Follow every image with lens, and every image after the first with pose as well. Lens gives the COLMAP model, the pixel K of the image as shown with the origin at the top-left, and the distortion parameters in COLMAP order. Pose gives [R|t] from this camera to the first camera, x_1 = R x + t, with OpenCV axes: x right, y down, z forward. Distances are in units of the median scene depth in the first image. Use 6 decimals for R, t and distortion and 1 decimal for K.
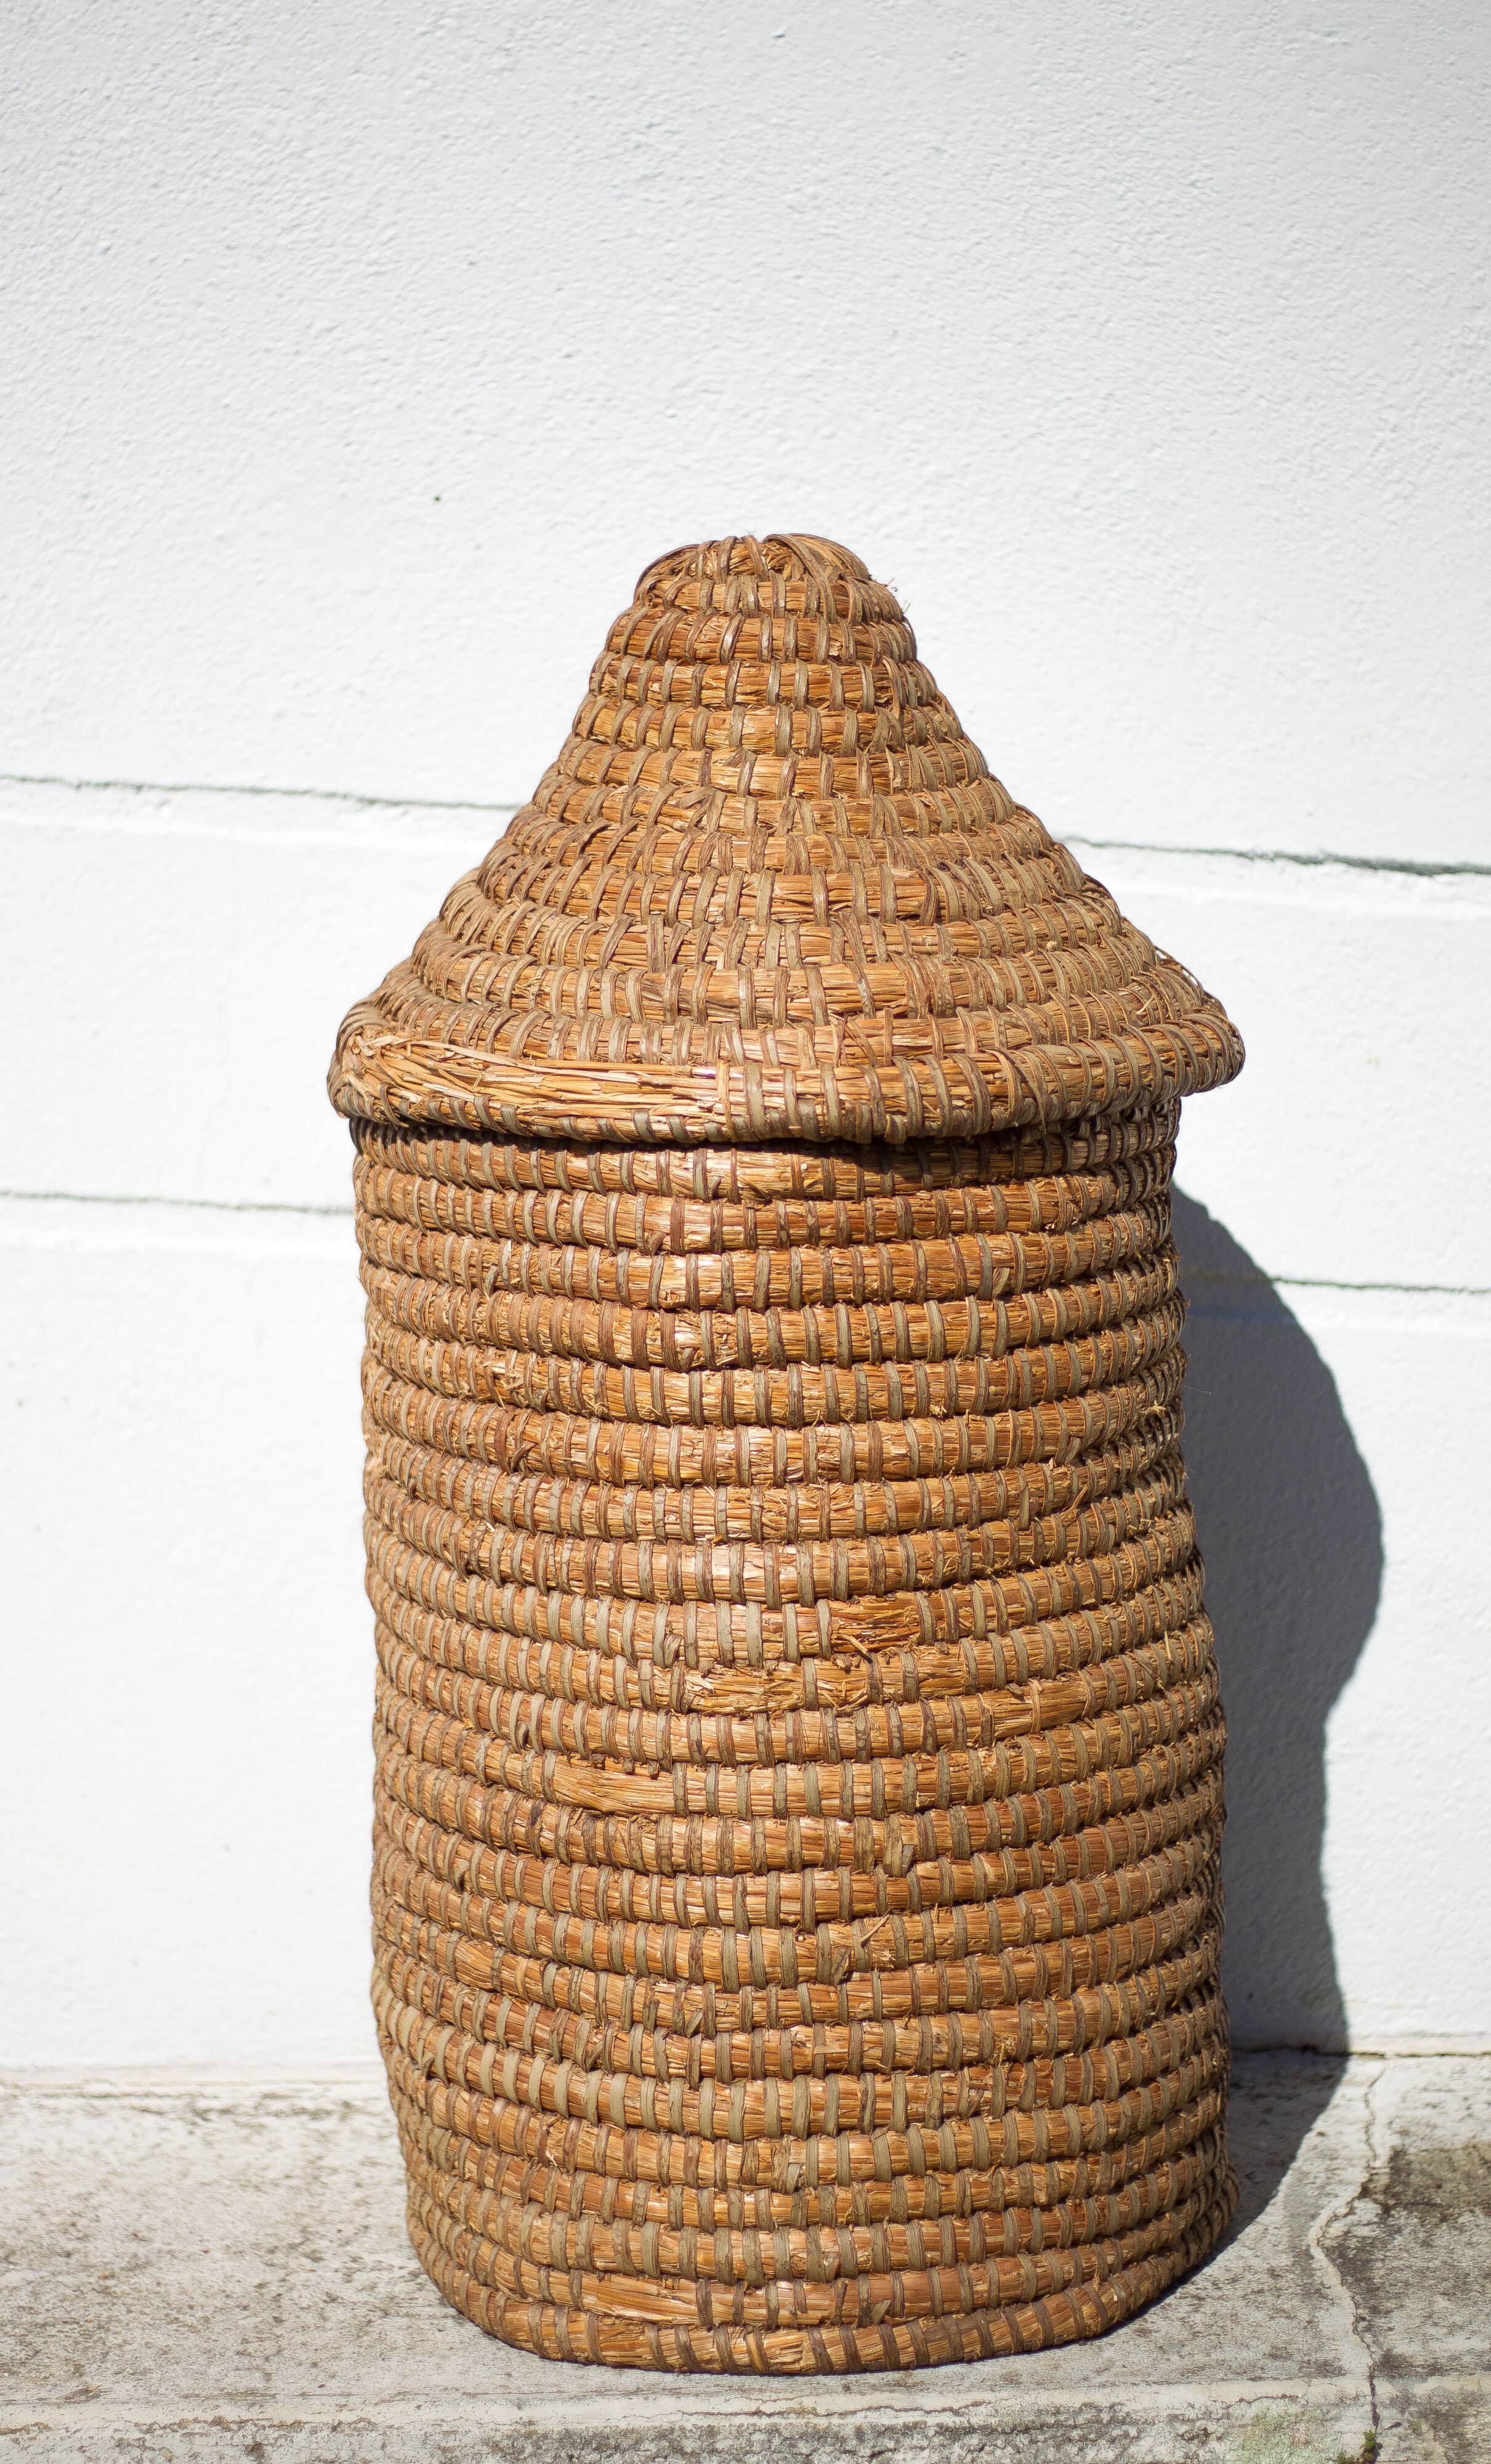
lens RADIAL K [[4635.5, 0, 672.2], [0, 4635.5, 1232.3], [0, 0, 1]] dist [-0.141936, 0.118733]
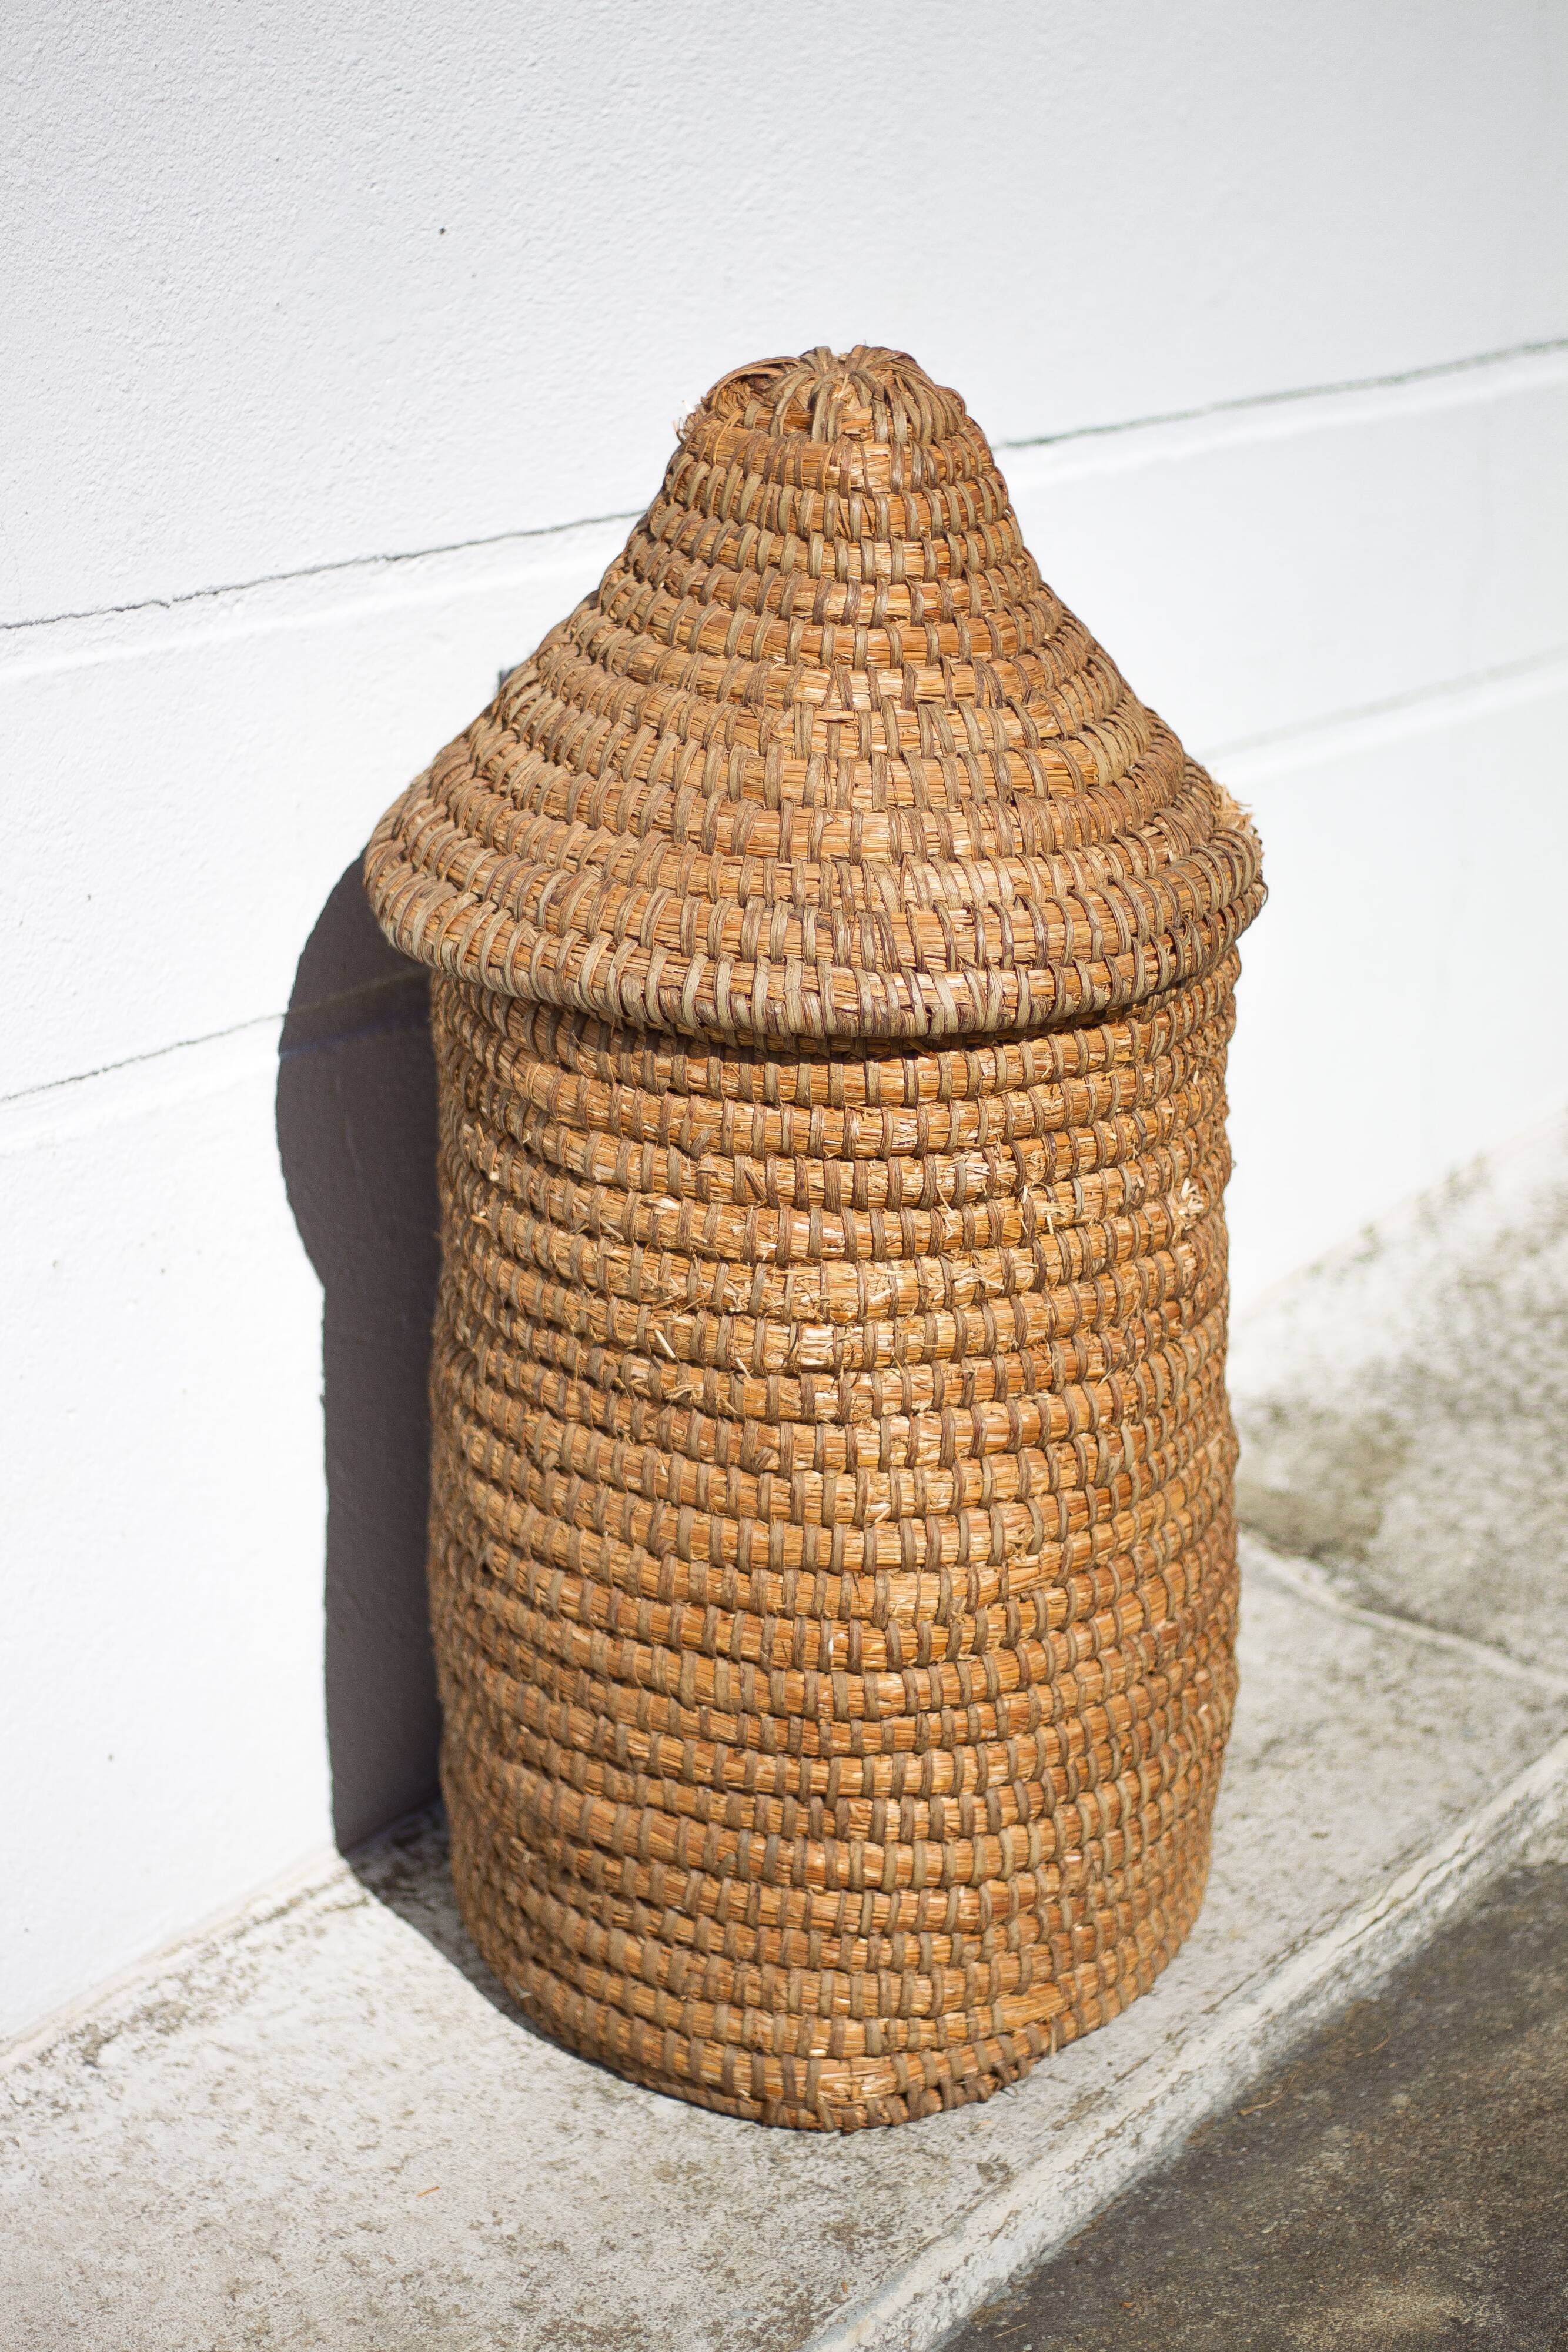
lens RADIAL K [[4433.7, 0, 784.0], [0, 4433.7, 1176.0], [0, 0, 1]] dist [-0.127569, 0.045700]
pose [[0.607601, -0.295654, 0.737163, -0.832968], [0.092866, 0.948213, 0.303756, -0.278180], [-0.788794, -0.116105, 0.603592, 0.439467]]
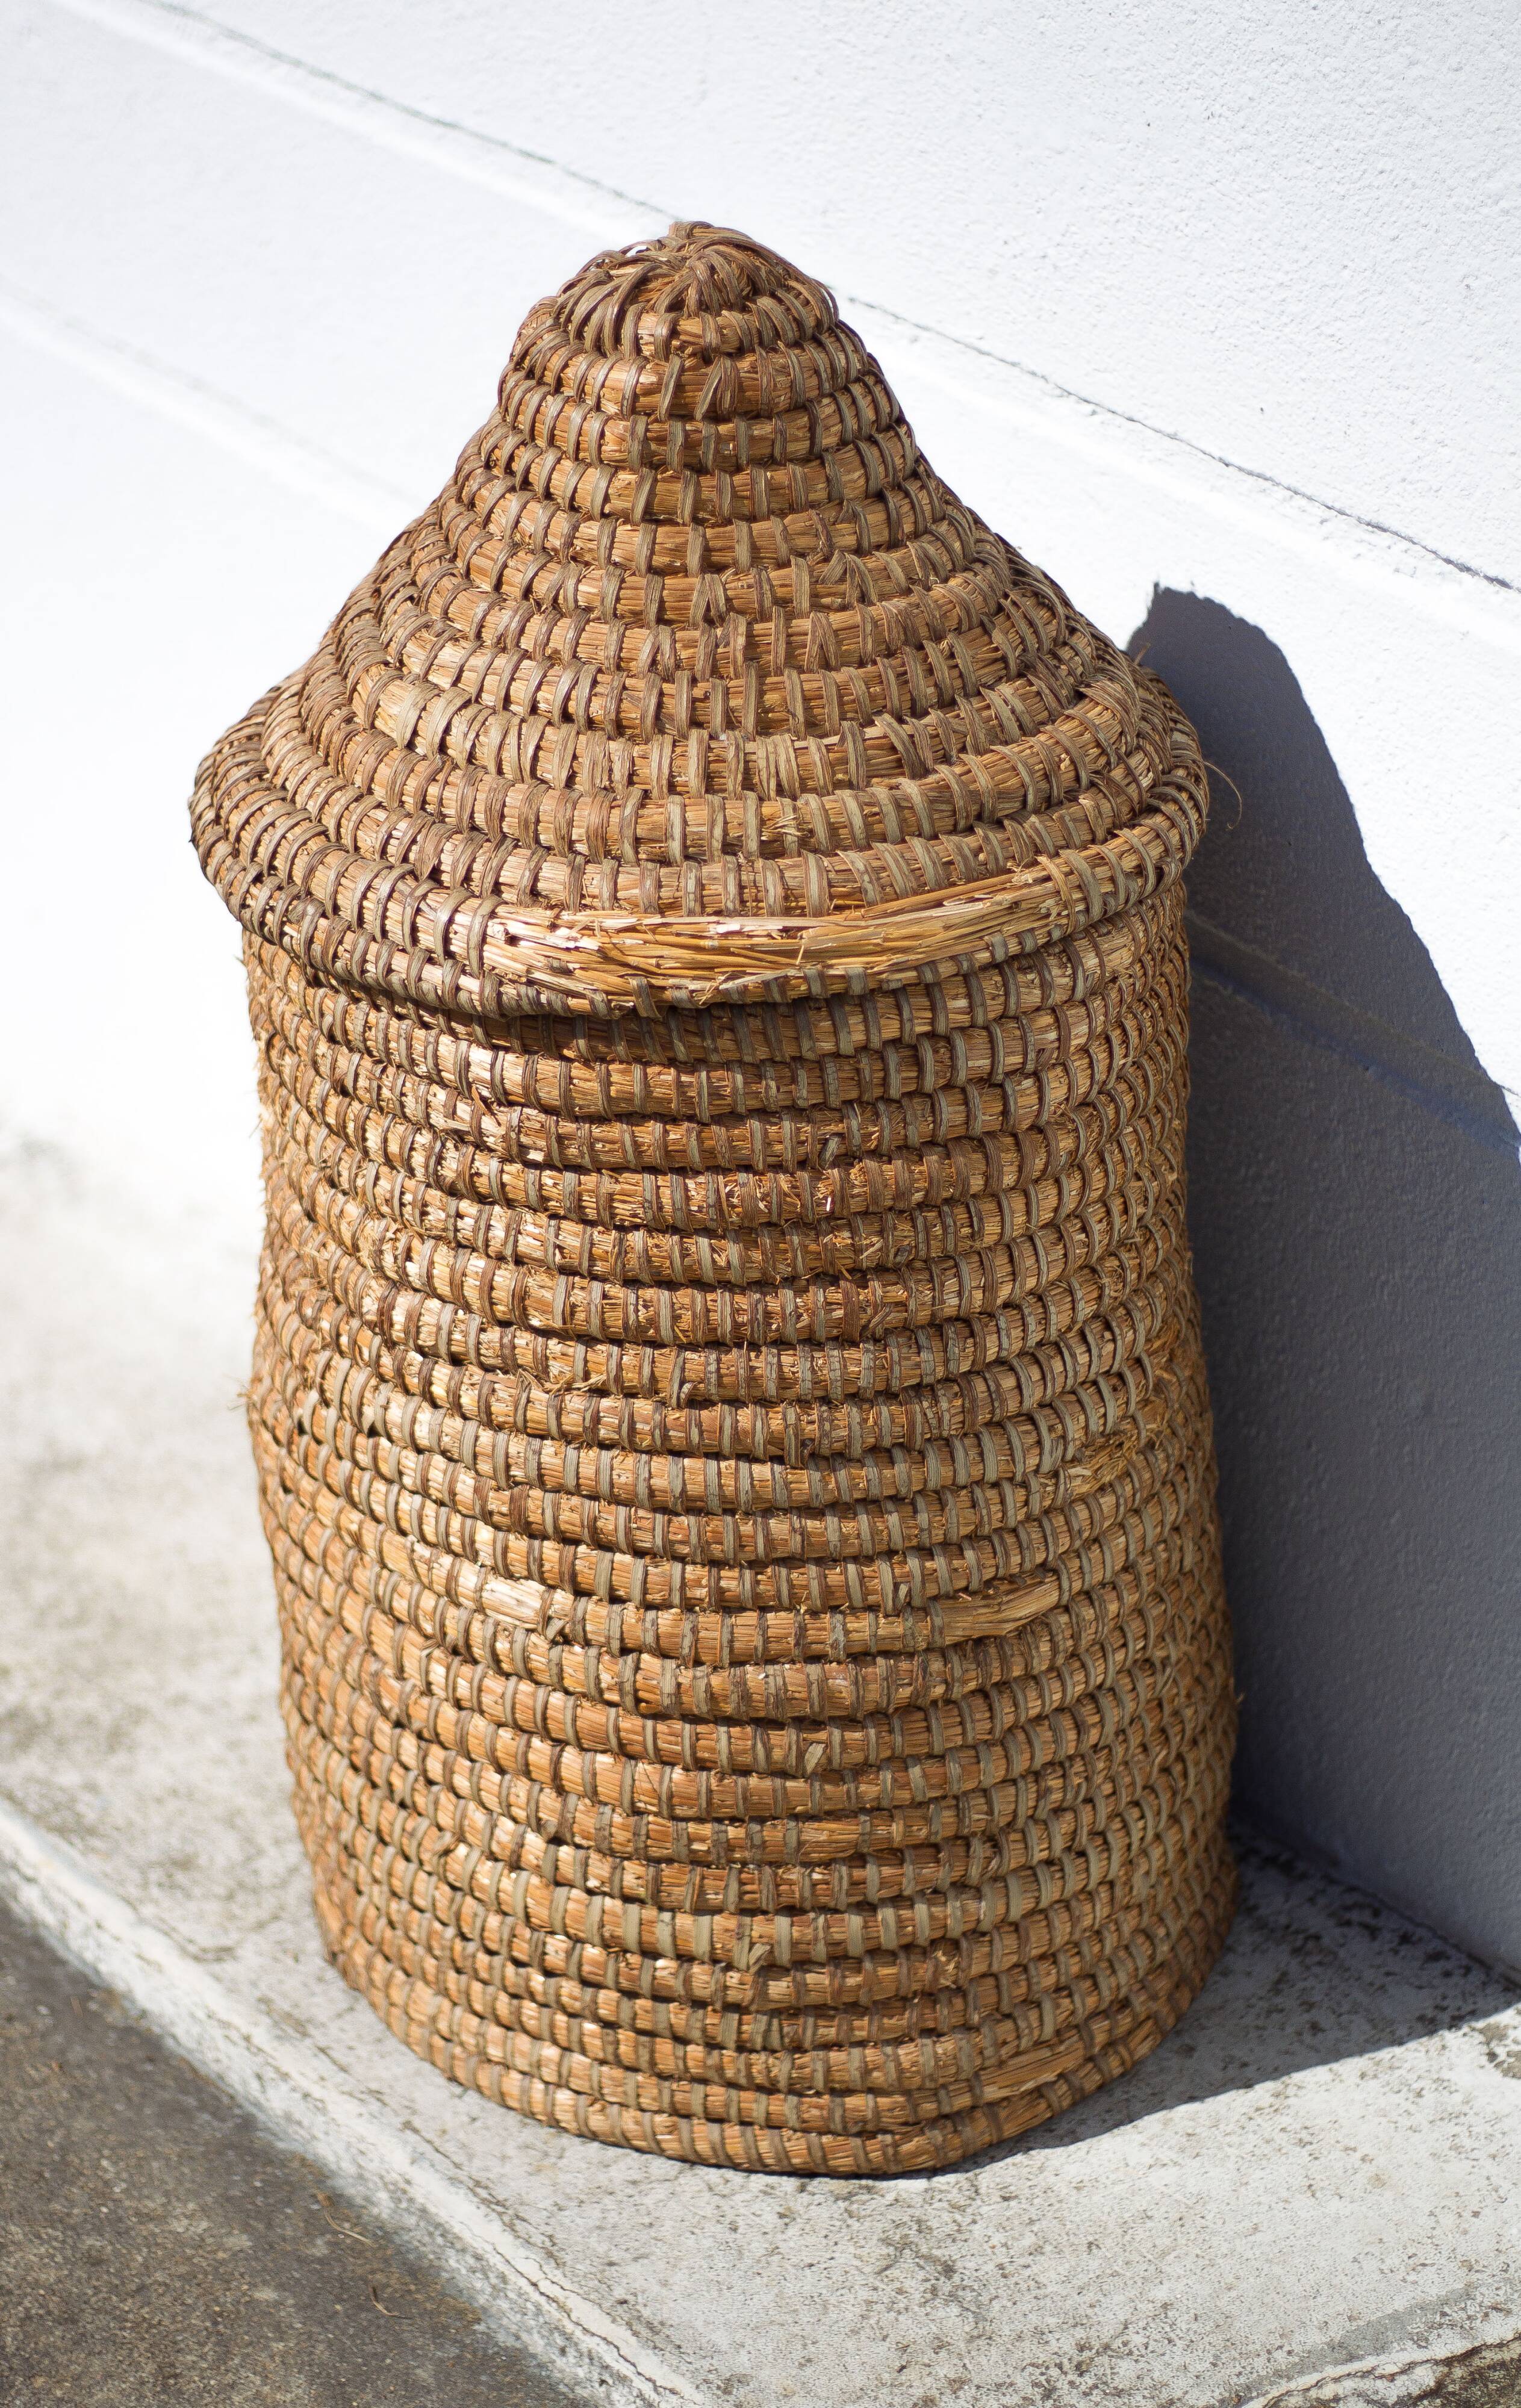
lens RADIAL K [[4811.7, 0, 697.7], [0, 4811.7, 1261.5], [0, 0, 1]] dist [-0.132530, 0.119043]
pose [[0.619060, 0.346685, -0.704680, 0.661938], [-0.059729, 0.915474, 0.397919, -0.340175], [0.783069, -0.204246, 0.587440, 0.457506]]
